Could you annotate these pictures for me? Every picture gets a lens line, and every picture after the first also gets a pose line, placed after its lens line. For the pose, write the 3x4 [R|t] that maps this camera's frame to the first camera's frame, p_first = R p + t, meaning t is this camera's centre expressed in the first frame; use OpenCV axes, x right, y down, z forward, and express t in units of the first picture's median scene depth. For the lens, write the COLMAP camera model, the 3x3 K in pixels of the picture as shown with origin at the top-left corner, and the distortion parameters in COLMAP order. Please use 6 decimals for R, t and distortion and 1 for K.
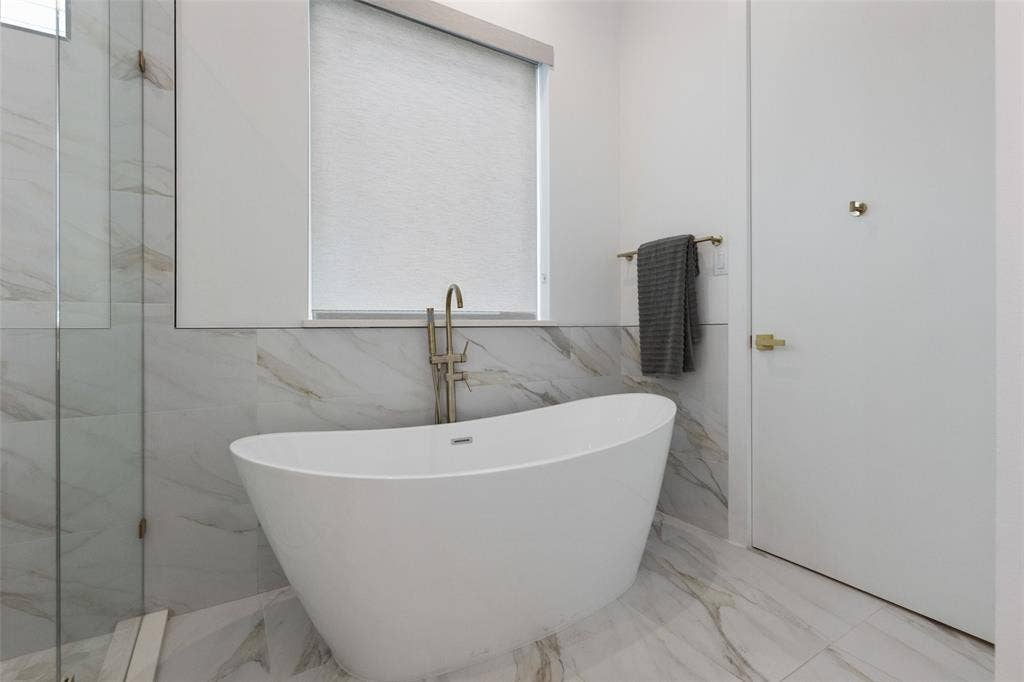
lens RADIAL K [[453.9, 0, 507.5], [0, 453.9, 332.1], [0, 0, 1]] dist [-0.001780, -0.000307]
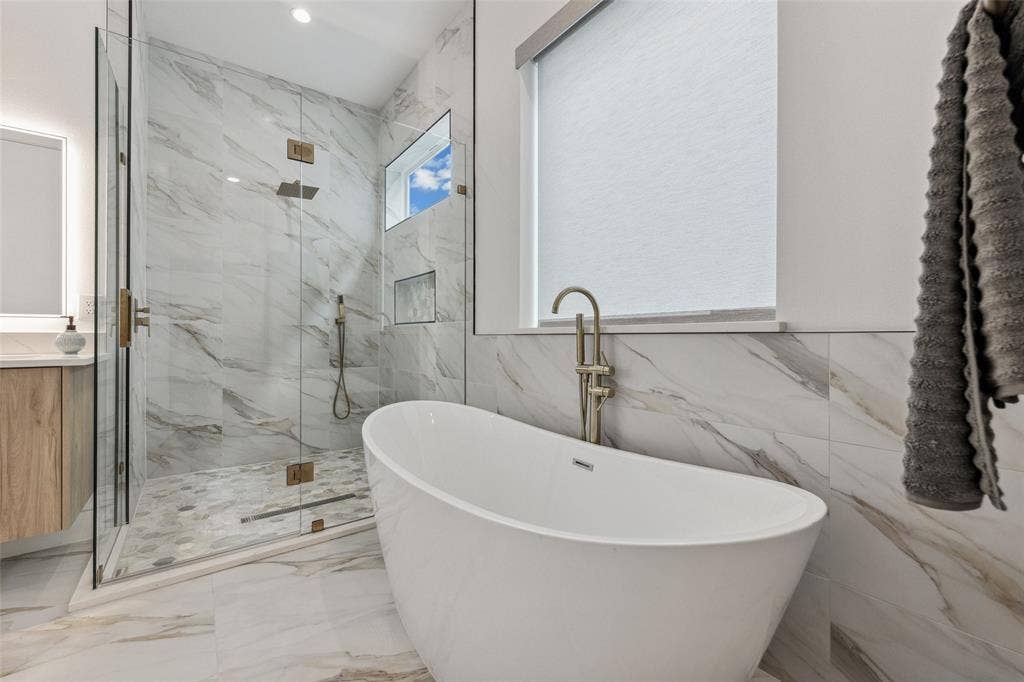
lens RADIAL K [[415.3, 0, 507.0], [0, 415.3, 331.3], [0, 0, 1]] dist [-0.003159, 0.000238]
pose [[0.101922, 0.000599, -0.994792, 0.681936], [0.000743, 0.999999, 0.000678, -0.017226], [0.994792, -0.000808, 0.101922, 0.776920]]
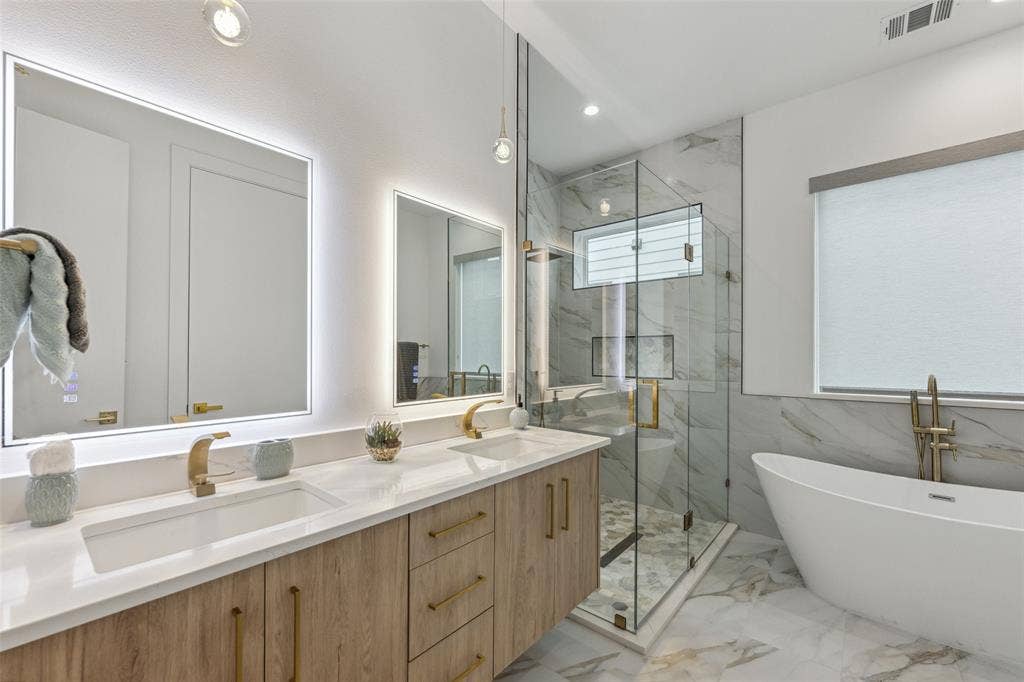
lens RADIAL K [[415.3, 0, 517.6], [0, 415.3, 351.2], [0, 0, 1]] dist [-0.003159, 0.000238]
pose [[0.319814, 0.002217, -0.947478, 0.617391], [-0.004389, 0.999990, 0.000859, -0.165518], [0.947470, 0.003884, 0.319820, -0.492571]]
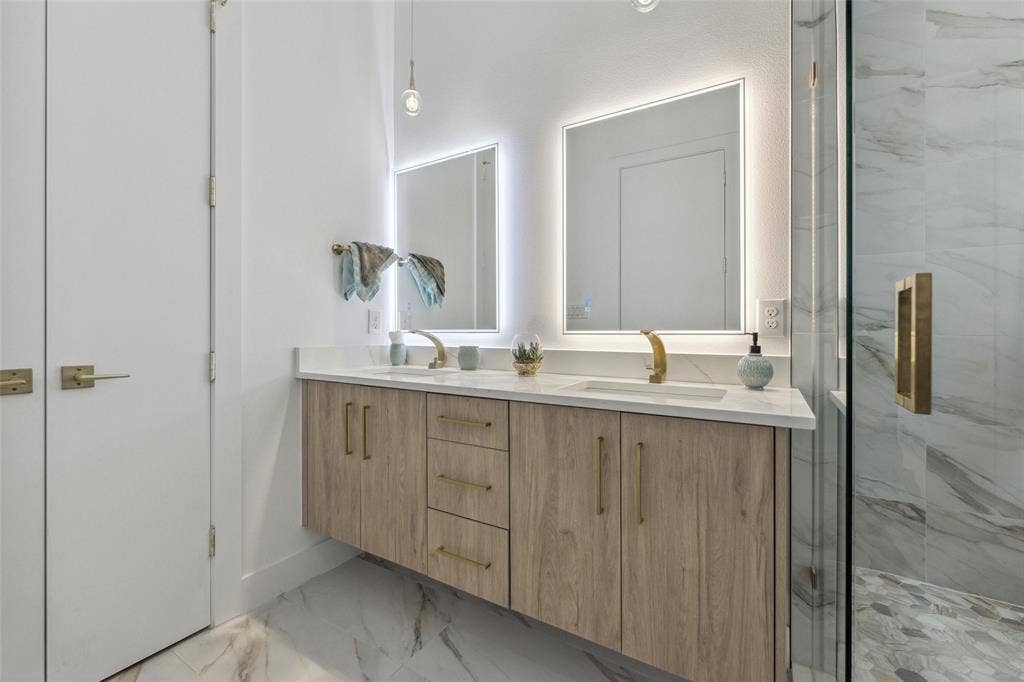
lens RADIAL K [[415.3, 0, 514.3], [0, 415.3, 337.4], [0, 0, 1]] dist [-0.003159, 0.000238]
pose [[-0.883837, 0.006723, -0.467746, 0.253899], [0.004959, 0.999975, 0.005002, -0.050276], [0.467768, 0.002101, -0.883849, 0.258970]]
